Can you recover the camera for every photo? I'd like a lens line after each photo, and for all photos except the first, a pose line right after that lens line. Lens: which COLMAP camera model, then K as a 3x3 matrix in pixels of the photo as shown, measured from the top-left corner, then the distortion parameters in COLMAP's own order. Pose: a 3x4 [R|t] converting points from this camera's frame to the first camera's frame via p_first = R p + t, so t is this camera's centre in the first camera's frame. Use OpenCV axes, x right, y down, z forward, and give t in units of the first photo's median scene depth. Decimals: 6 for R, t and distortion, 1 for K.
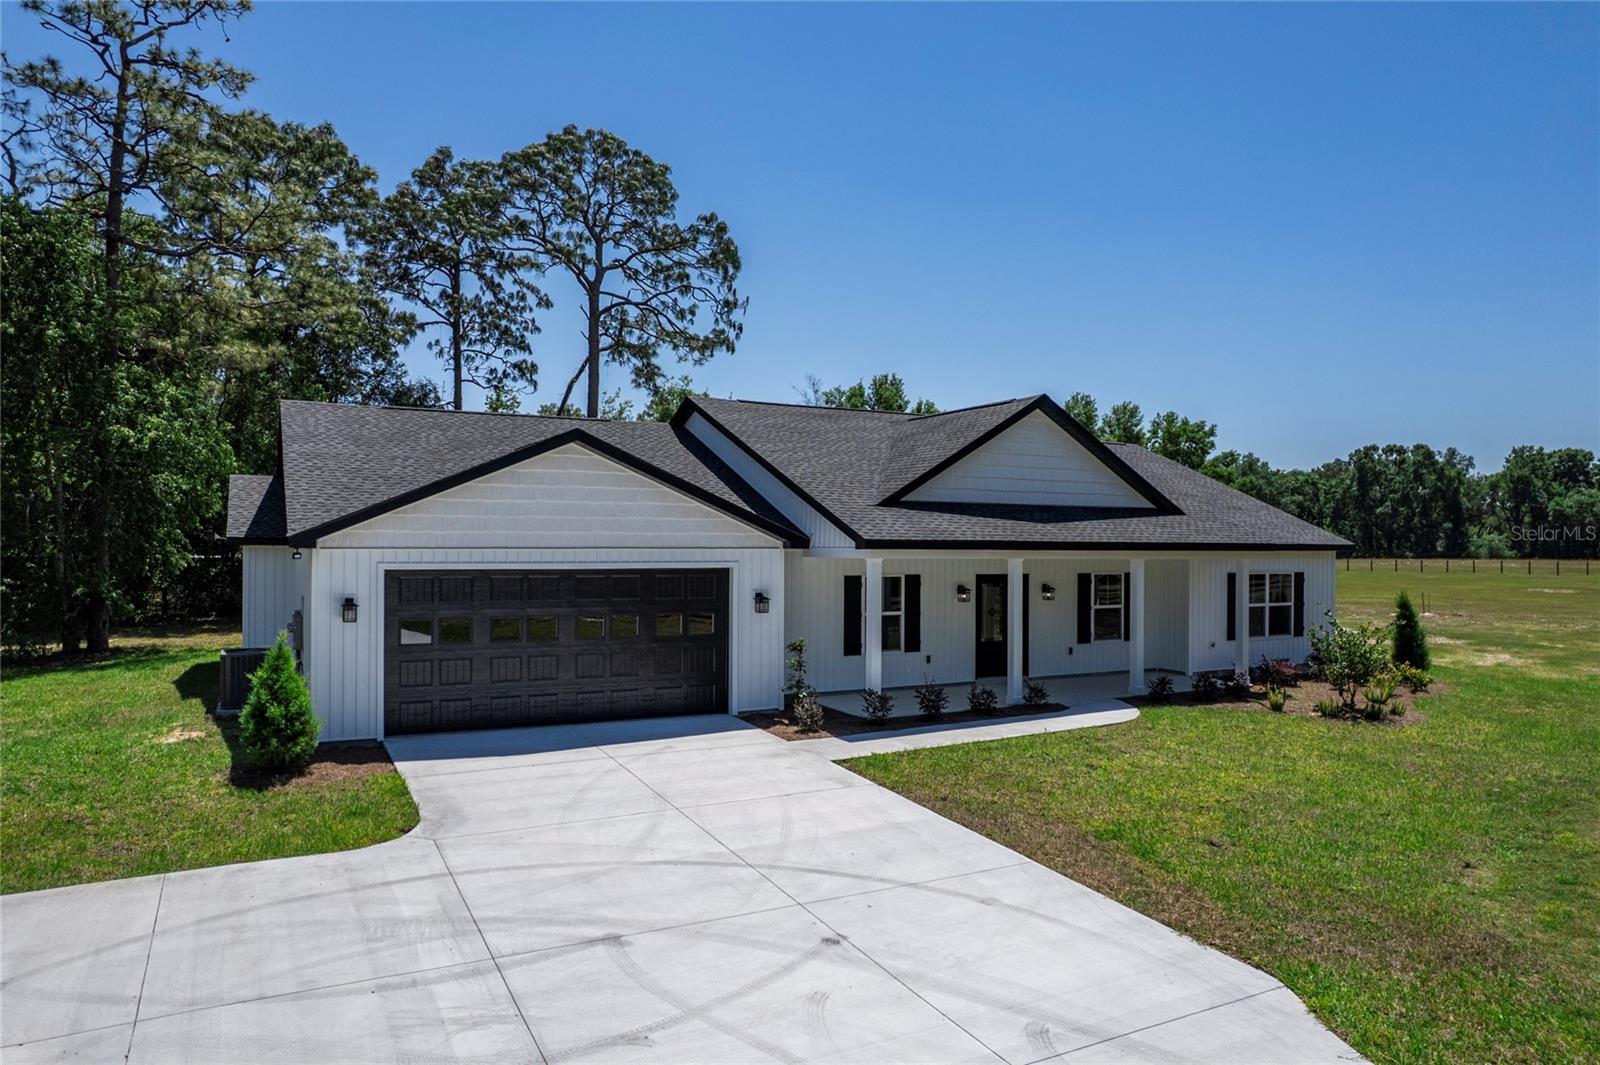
lens RADIAL K [[1053.8, 0, 800.0], [0, 1053.8, 532.5], [0, 0, 1]] dist [-0.073886, 0.068592]
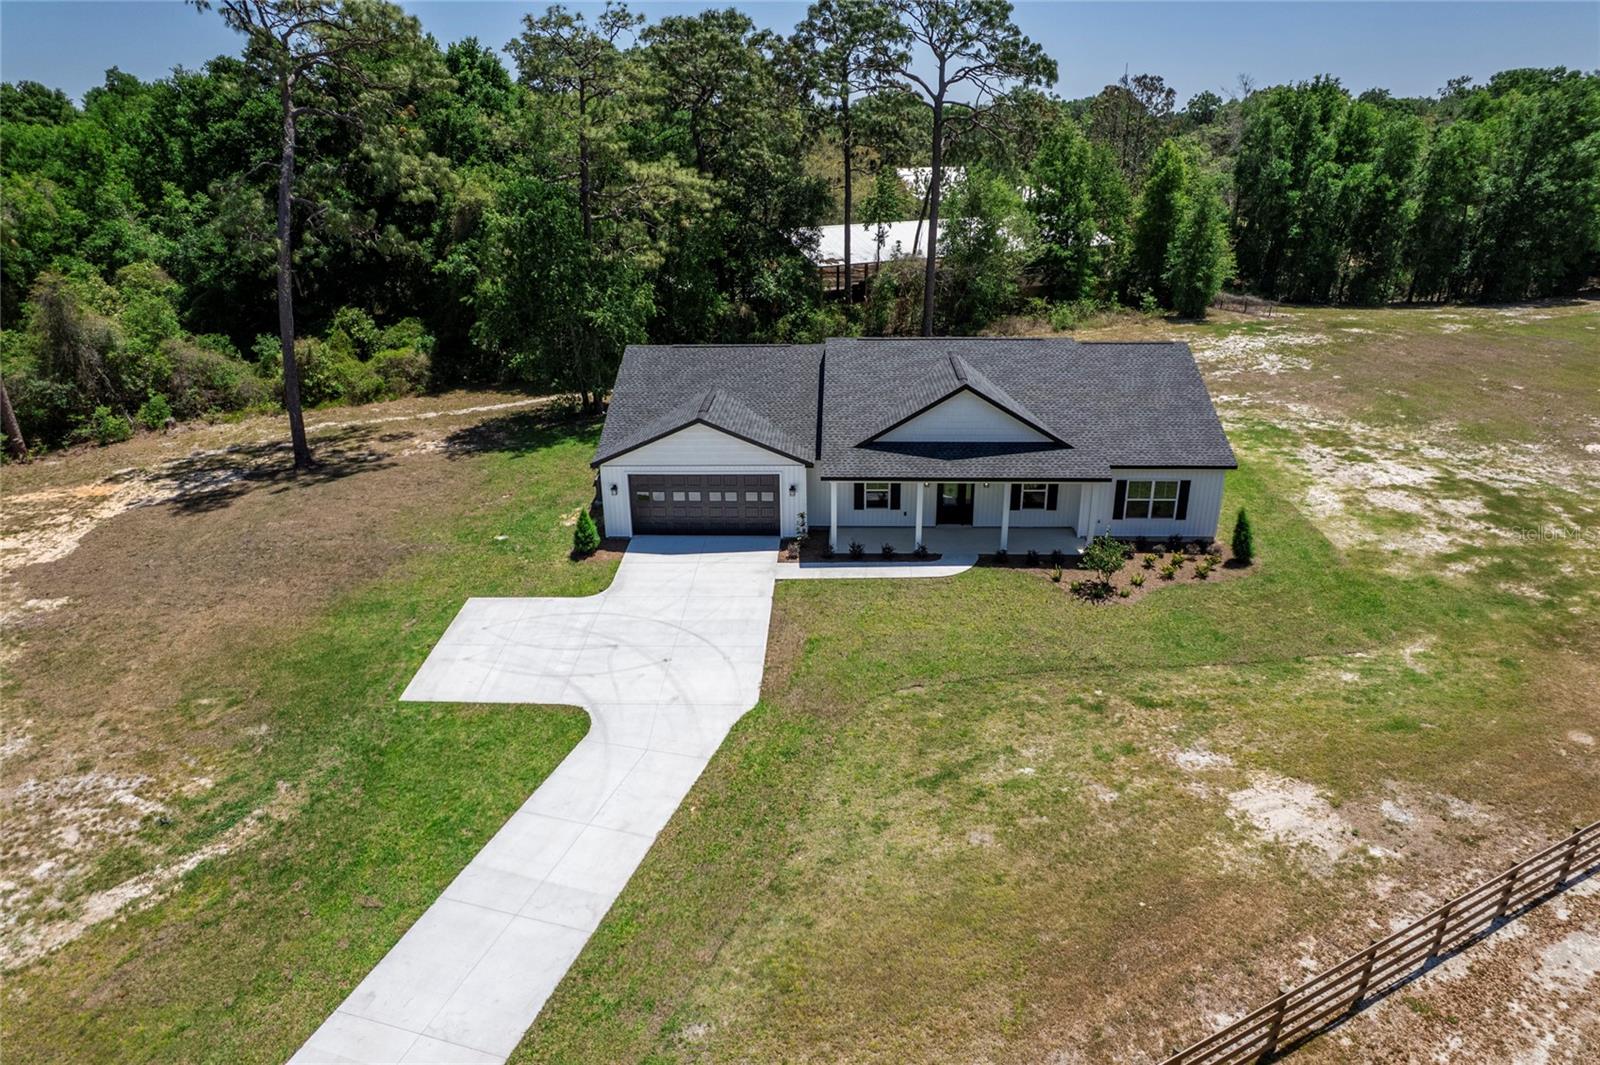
lens RADIAL K [[1010.7, 0, 800.0], [0, 1010.7, 532.5], [0, 0, 1]] dist [-0.068475, 0.055119]
pose [[0.863599, 0.170089, -0.474622, 0.796943], [0.023560, 0.926734, 0.374978, -0.515024], [0.503628, -0.335013, 0.796320, -0.537218]]
